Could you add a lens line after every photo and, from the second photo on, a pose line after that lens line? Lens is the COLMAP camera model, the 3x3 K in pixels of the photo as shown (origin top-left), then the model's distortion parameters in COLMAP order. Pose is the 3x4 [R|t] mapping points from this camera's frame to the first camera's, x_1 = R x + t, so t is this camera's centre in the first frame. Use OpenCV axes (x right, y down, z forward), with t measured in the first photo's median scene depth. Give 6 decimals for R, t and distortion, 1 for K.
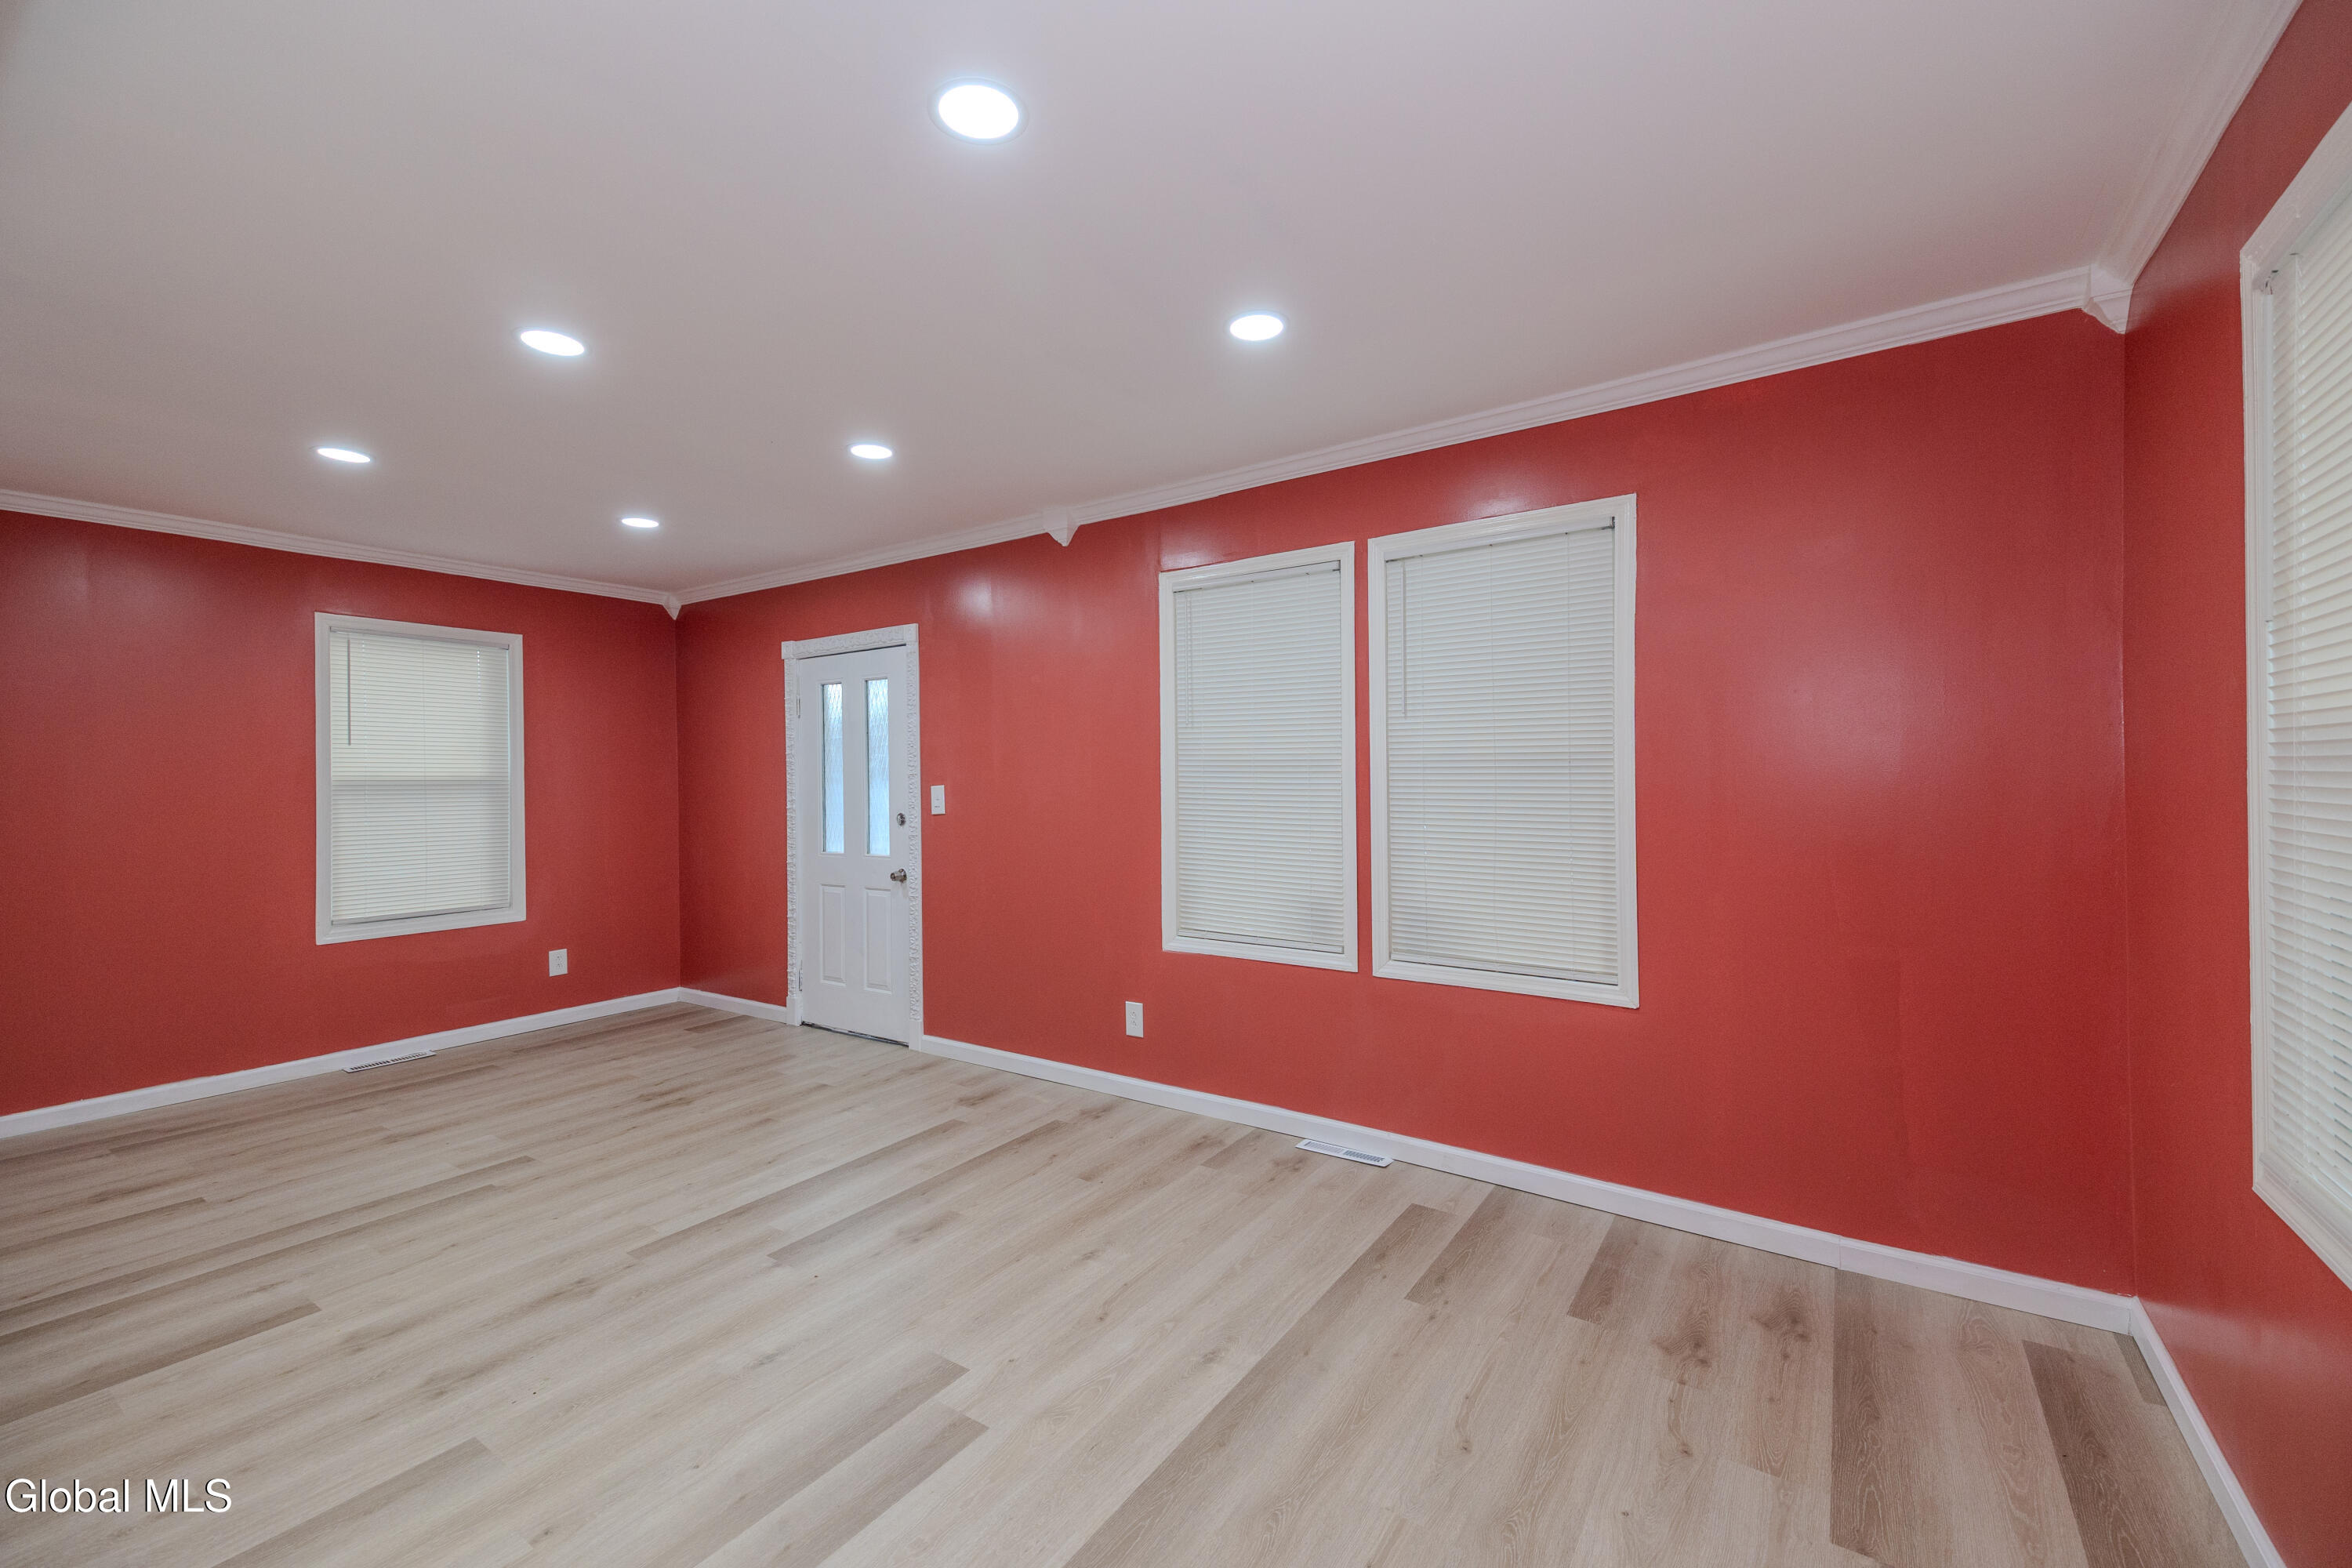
lens RADIAL K [[954.8, 0, 1172.2], [0, 954.8, 778.7], [0, 0, 1]] dist [0.058740, -0.021352]
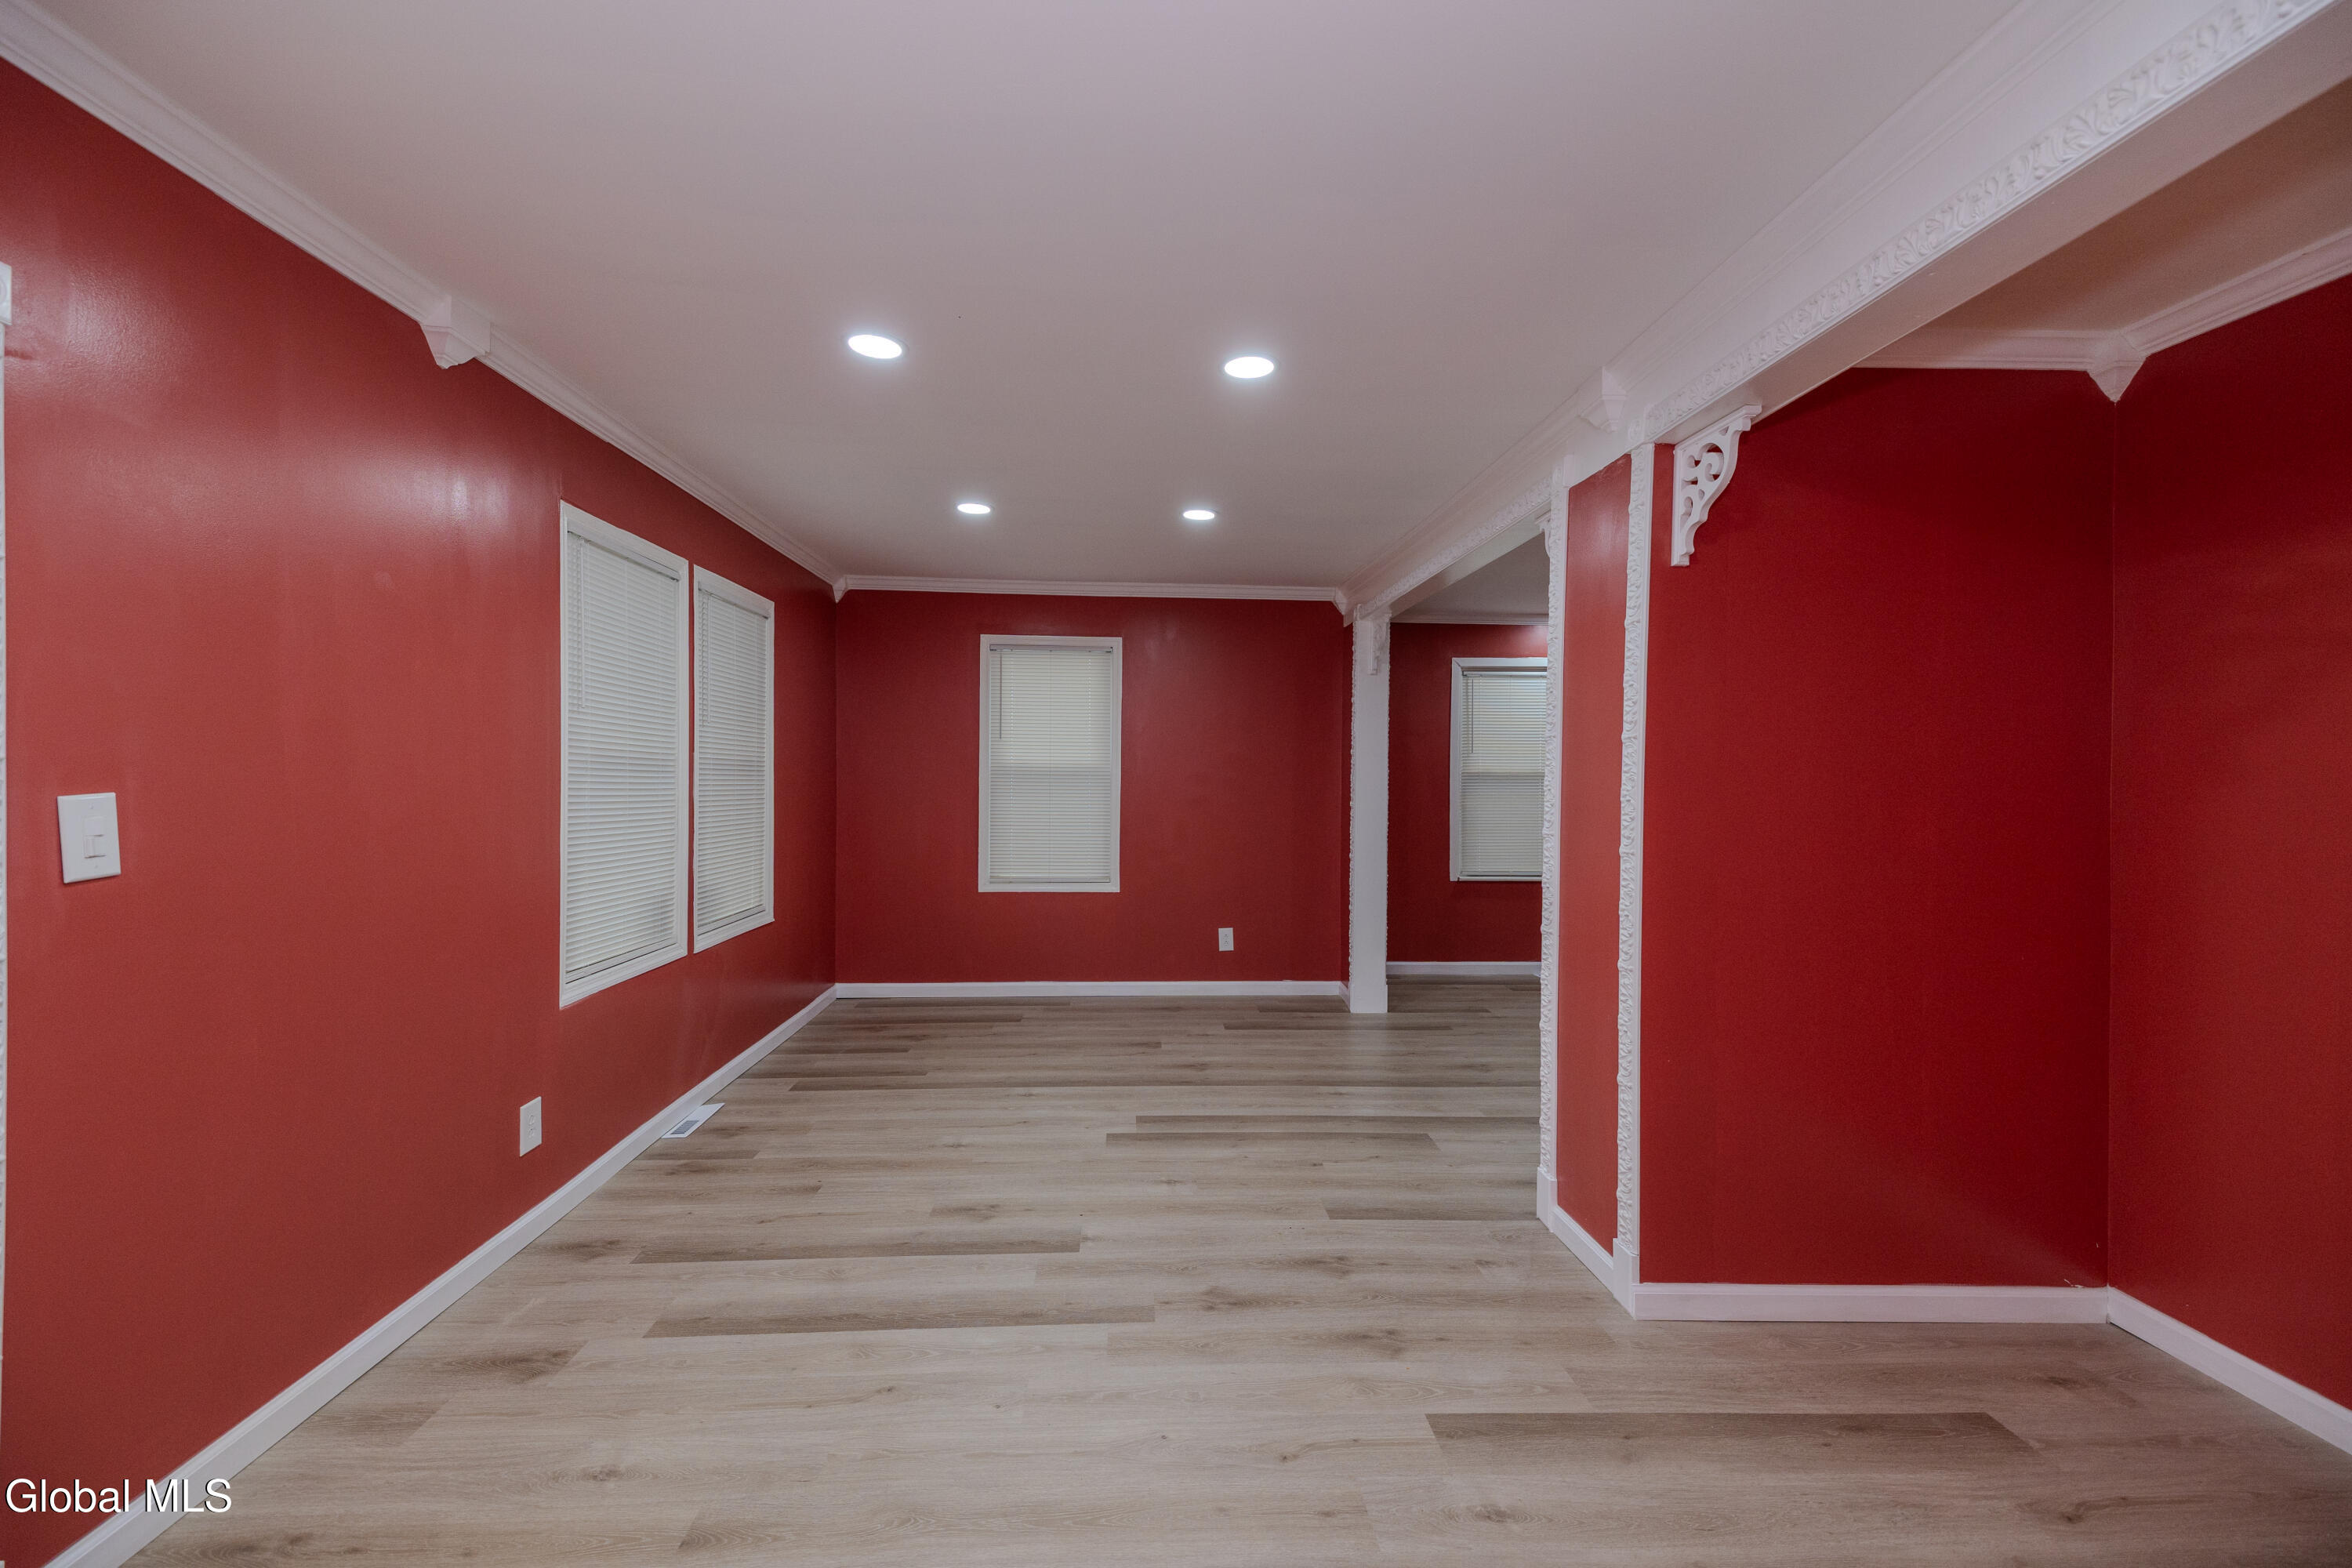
lens RADIAL K [[954.8, 0, 1172.2], [0, 954.8, 778.7], [0, 0, 1]] dist [0.058740, -0.021352]
pose [[-0.608602, 0.001279, 0.793475, -1.020062], [-0.001300, 0.999996, -0.002609, 0.003339], [-0.793475, -0.002619, -0.608598, 1.234016]]
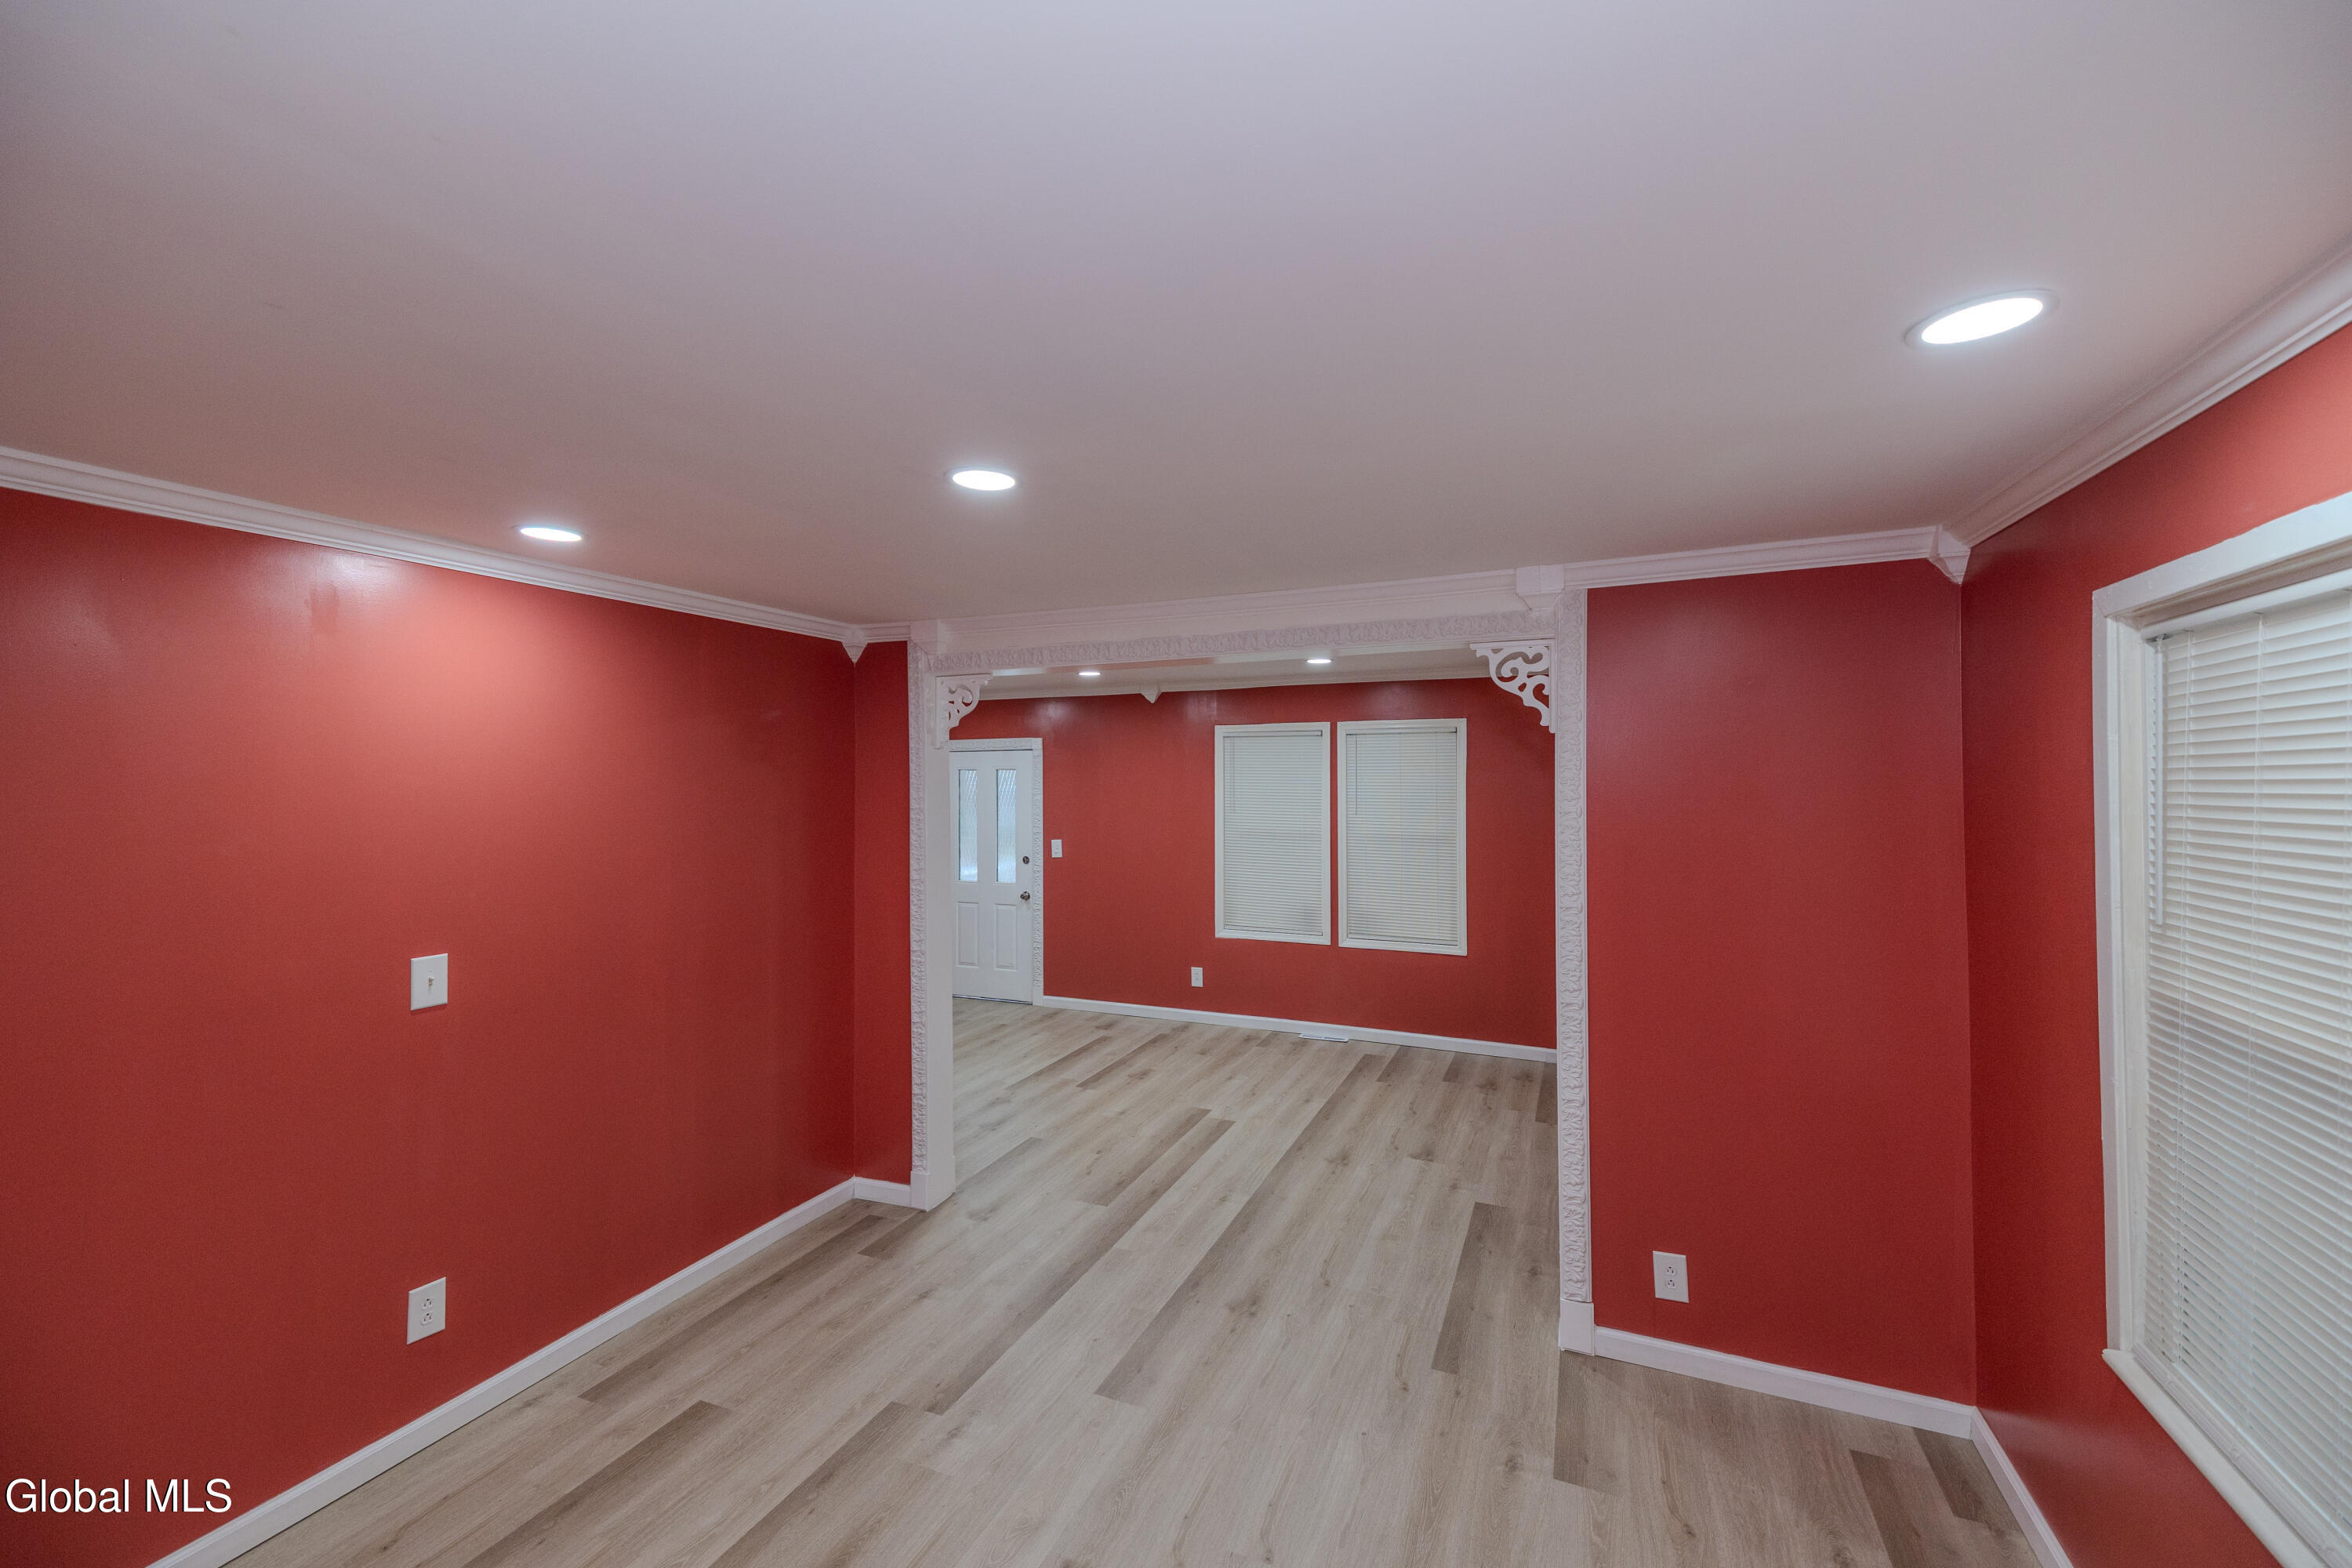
lens RADIAL K [[953.3, 0, 1176.6], [0, 953.3, 775.5], [0, 0, 1]] dist [0.058638, -0.022162]
pose [[0.980932, 0.007140, 0.194221, -0.486822], [-0.006416, 0.999970, -0.004356, -0.128958], [-0.194246, 0.003027, 0.980948, -0.829958]]
